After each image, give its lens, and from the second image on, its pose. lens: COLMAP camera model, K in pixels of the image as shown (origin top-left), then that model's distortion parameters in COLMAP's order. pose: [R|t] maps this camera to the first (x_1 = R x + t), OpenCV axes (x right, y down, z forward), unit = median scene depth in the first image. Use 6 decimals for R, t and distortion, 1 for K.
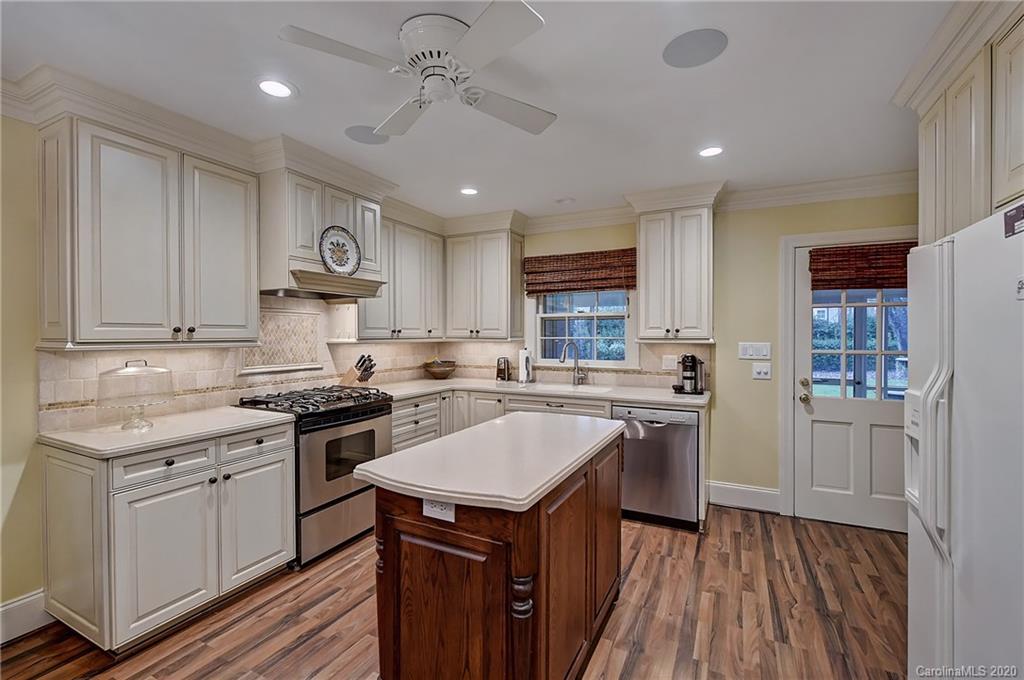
lens RADIAL K [[442.2, 0, 517.6], [0, 442.2, 339.5], [0, 0, 1]] dist [0.000503, -0.002668]
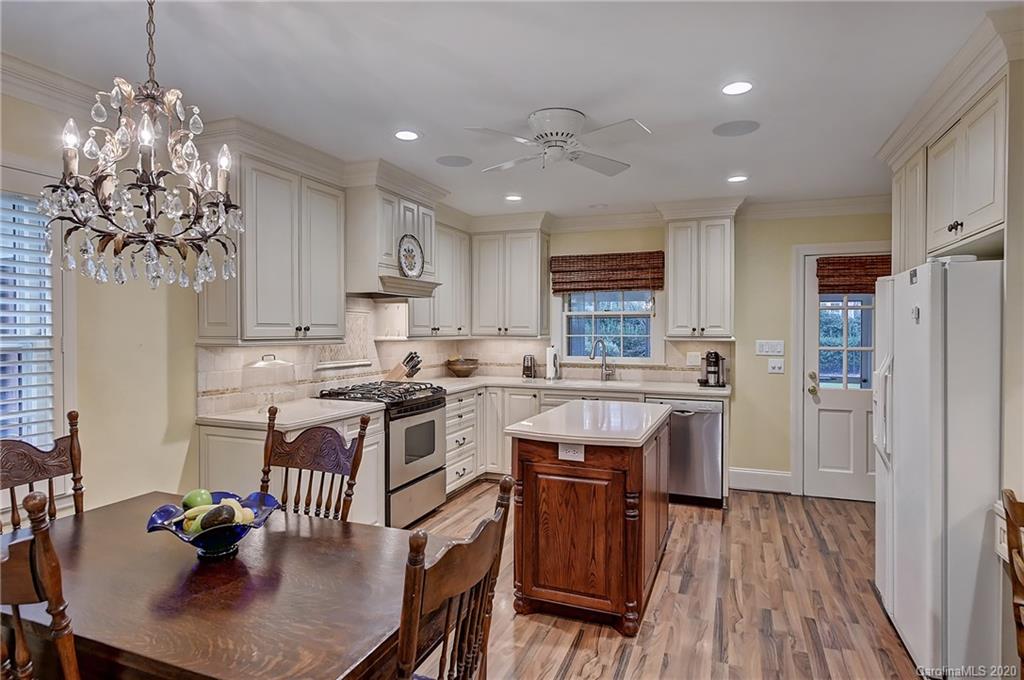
lens RADIAL K [[564.4, 0, 517.0], [0, 564.4, 338.6], [0, 0, 1]] dist [0.001902, -0.000515]
pose [[0.996165, 0.001080, 0.087485, -0.242396], [-0.001391, 0.999993, 0.003494, -0.001594], [-0.087481, -0.003603, 0.996160, -0.392029]]
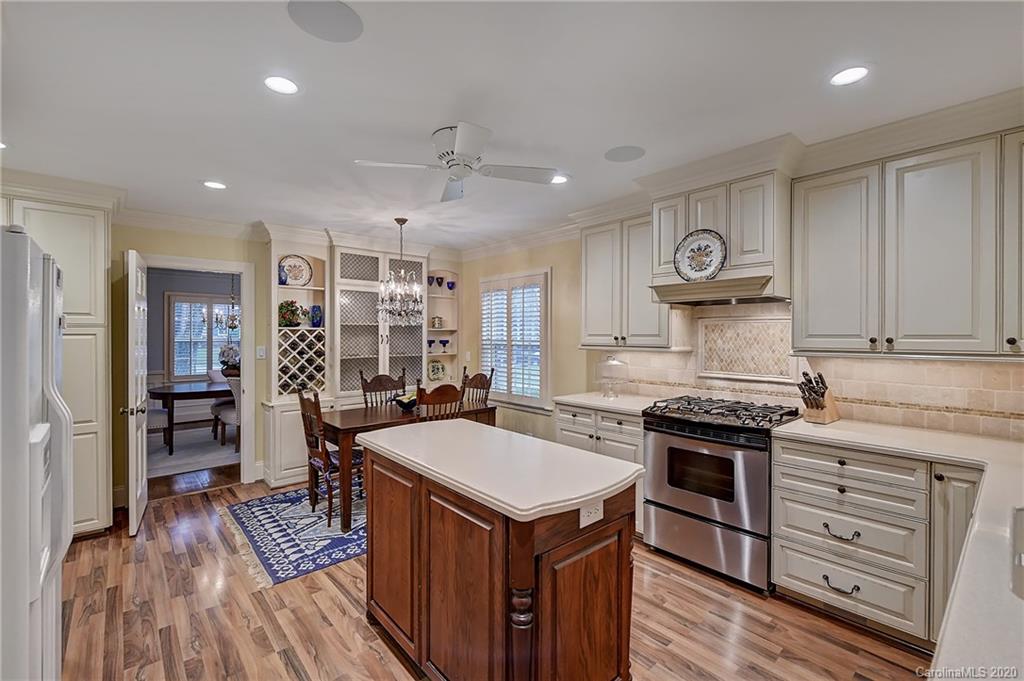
lens RADIAL K [[442.2, 0, 509.6], [0, 442.2, 335.4], [0, 0, 1]] dist [0.000503, -0.002668]
pose [[-0.384193, 0.003435, -0.923247, 0.586801], [-0.012575, 0.999881, 0.008953, -0.030030], [0.923167, 0.015049, -0.384104, 0.920749]]
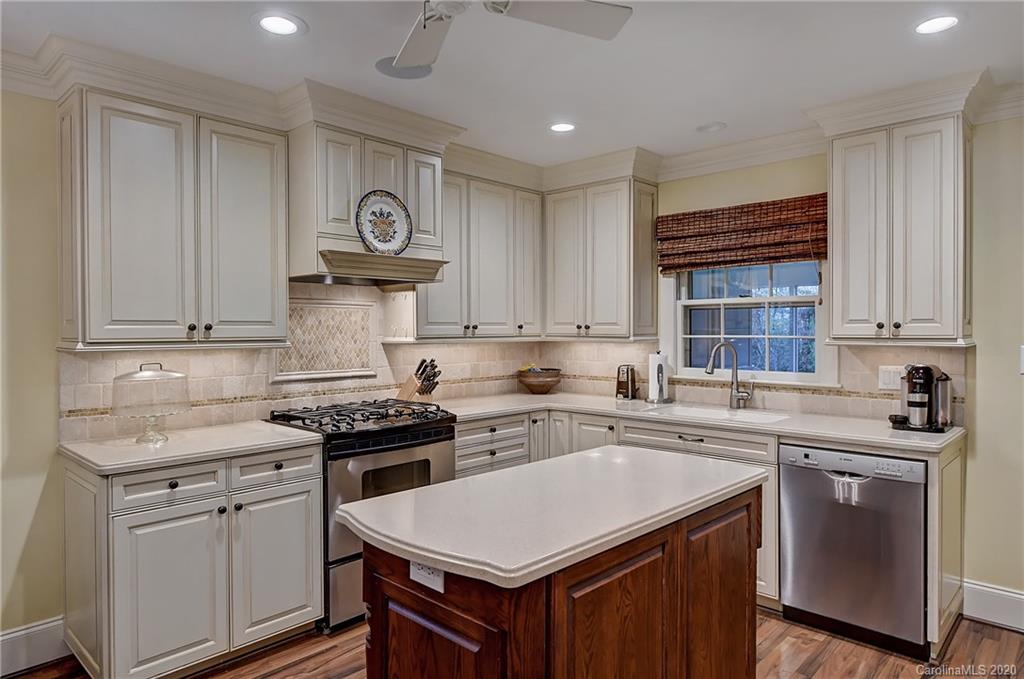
lens RADIAL K [[638.0, 0, 516.5], [0, 638.0, 337.2], [0, 0, 1]] dist [0.001690, -0.000953]
pose [[0.957337, 0.002457, -0.288964, 0.125736], [-0.001907, 0.999996, 0.002187, -0.005347], [0.288968, -0.001542, 0.957337, 0.012428]]
